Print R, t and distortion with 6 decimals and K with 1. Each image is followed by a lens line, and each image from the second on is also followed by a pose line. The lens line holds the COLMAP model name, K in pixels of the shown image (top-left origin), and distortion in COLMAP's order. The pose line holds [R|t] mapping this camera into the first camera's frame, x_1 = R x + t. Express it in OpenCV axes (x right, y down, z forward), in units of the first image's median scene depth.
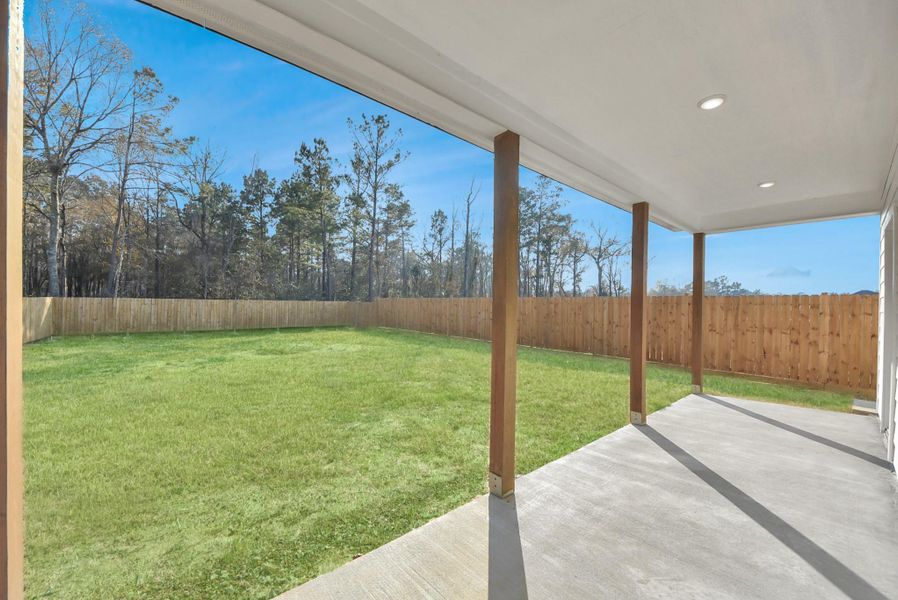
lens RADIAL K [[374.2, 0, 466.7], [0, 374.2, 299.6], [0, 0, 1]] dist [-0.012649, -0.000283]
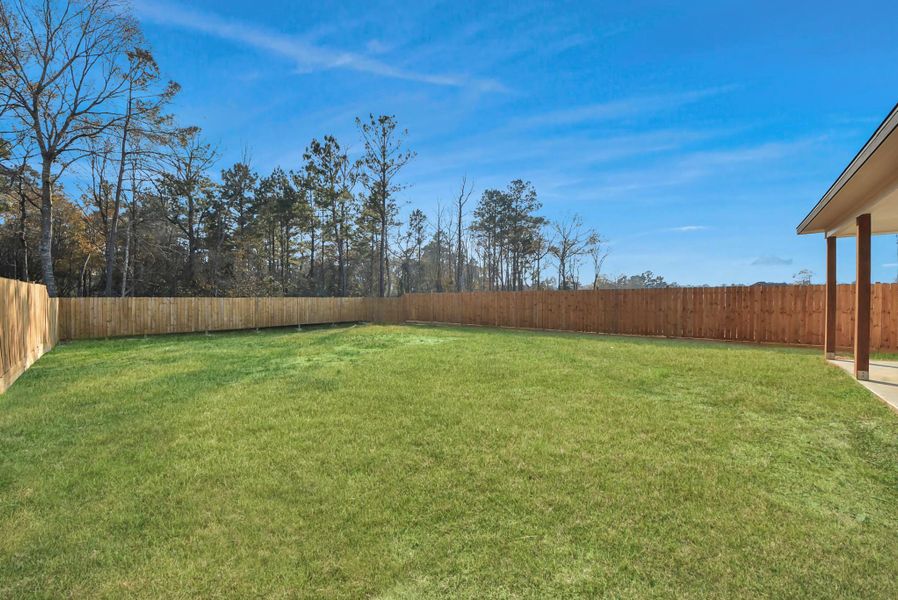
lens RADIAL K [[354.7, 0, 449.9], [0, 354.7, 302.9], [0, 0, 1]] dist [-0.017609, -0.000595]
pose [[0.986761, -0.019084, 0.161057, -0.278285], [0.015684, 0.999627, 0.022353, 0.001774], [-0.161424, -0.019531, 0.986692, 0.001911]]
